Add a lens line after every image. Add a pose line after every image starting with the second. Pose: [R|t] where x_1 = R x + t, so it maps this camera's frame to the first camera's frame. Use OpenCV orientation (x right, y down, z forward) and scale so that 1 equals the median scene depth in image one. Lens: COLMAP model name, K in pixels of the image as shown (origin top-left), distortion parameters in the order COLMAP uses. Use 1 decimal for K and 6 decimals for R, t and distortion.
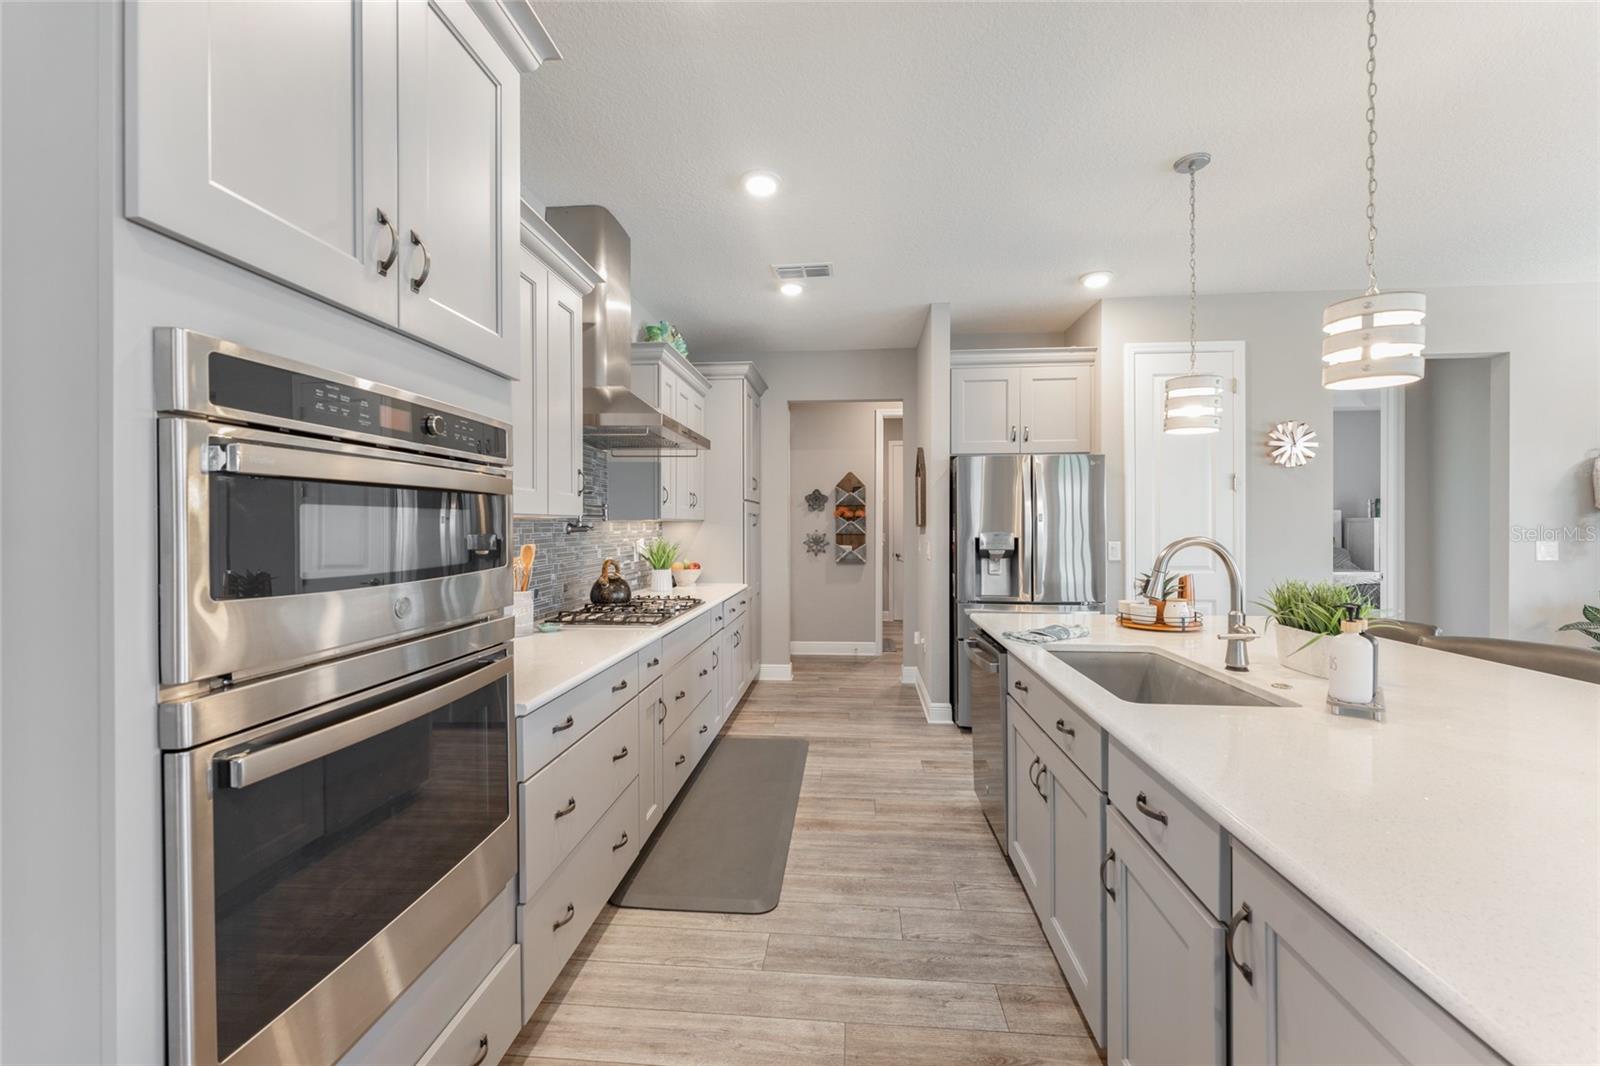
lens RADIAL K [[644.5, 0, 802.7], [0, 644.5, 528.7], [0, 0, 1]] dist [-0.002788, 0.001485]
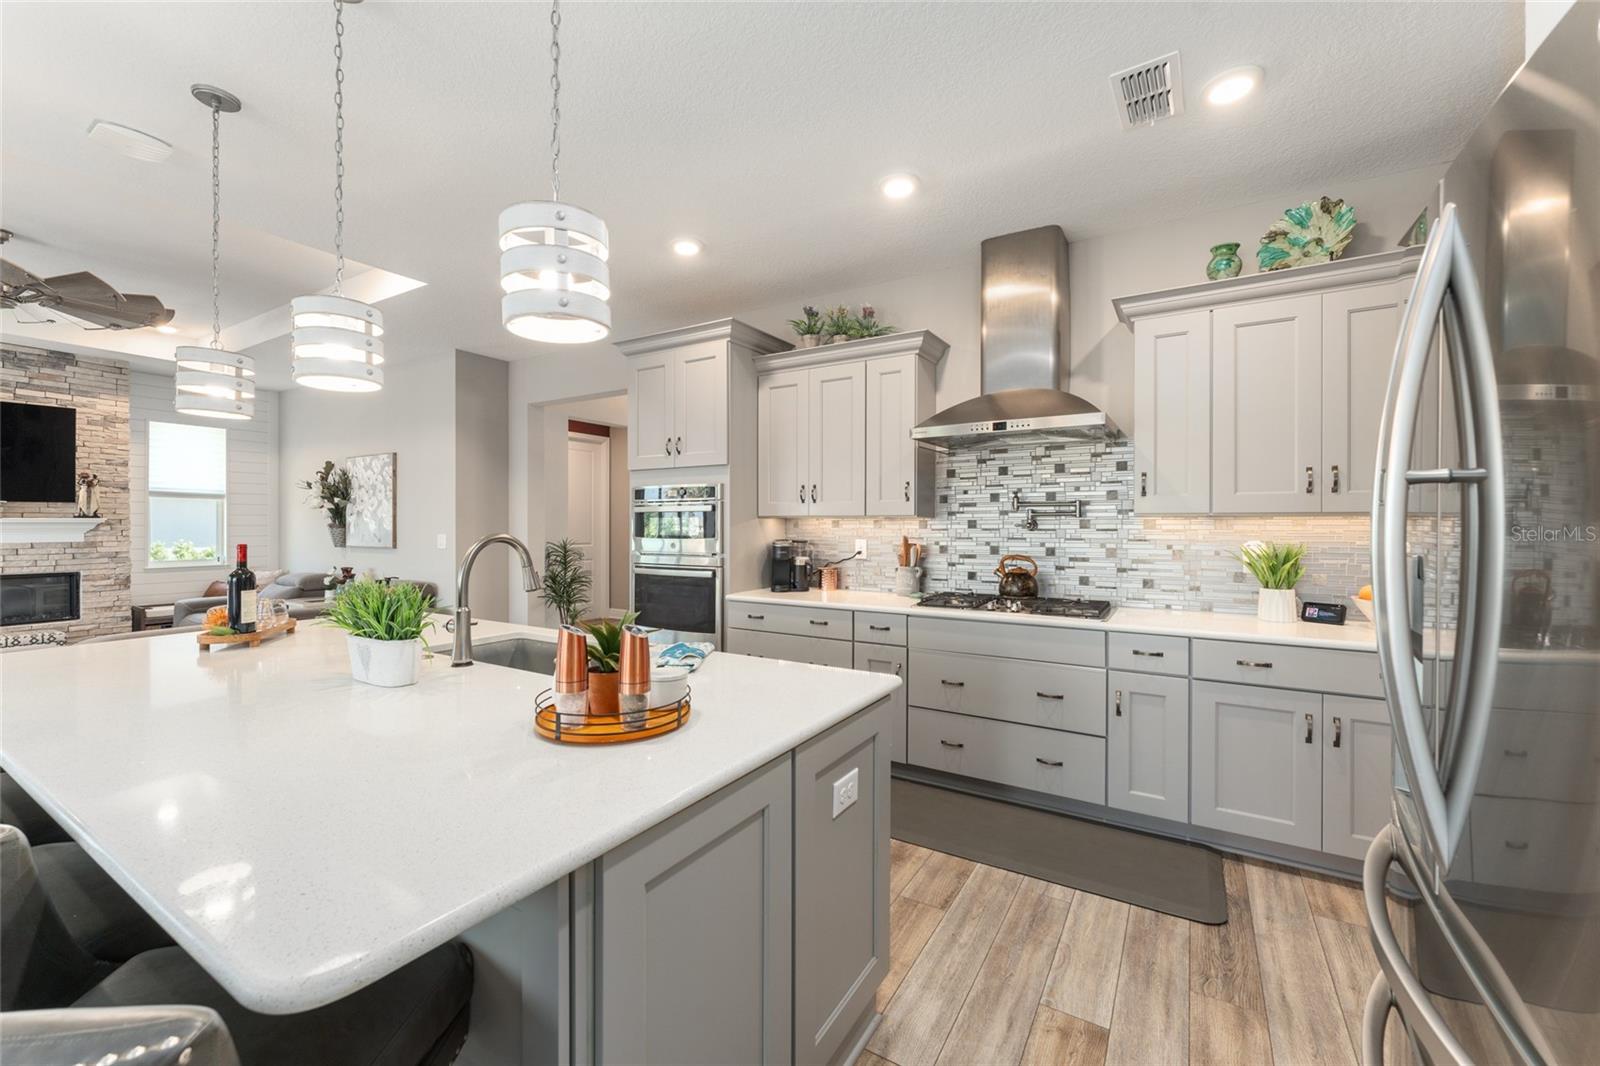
lens RADIAL K [[644.5, 0, 797.0], [0, 644.5, 525.4], [0, 0, 1]] dist [-0.002788, 0.001485]
pose [[-0.454413, 0.010248, -0.890732, 0.725147], [-0.003151, 0.999909, 0.013112, -0.013137], [0.890785, 0.008765, -0.454340, 1.042837]]
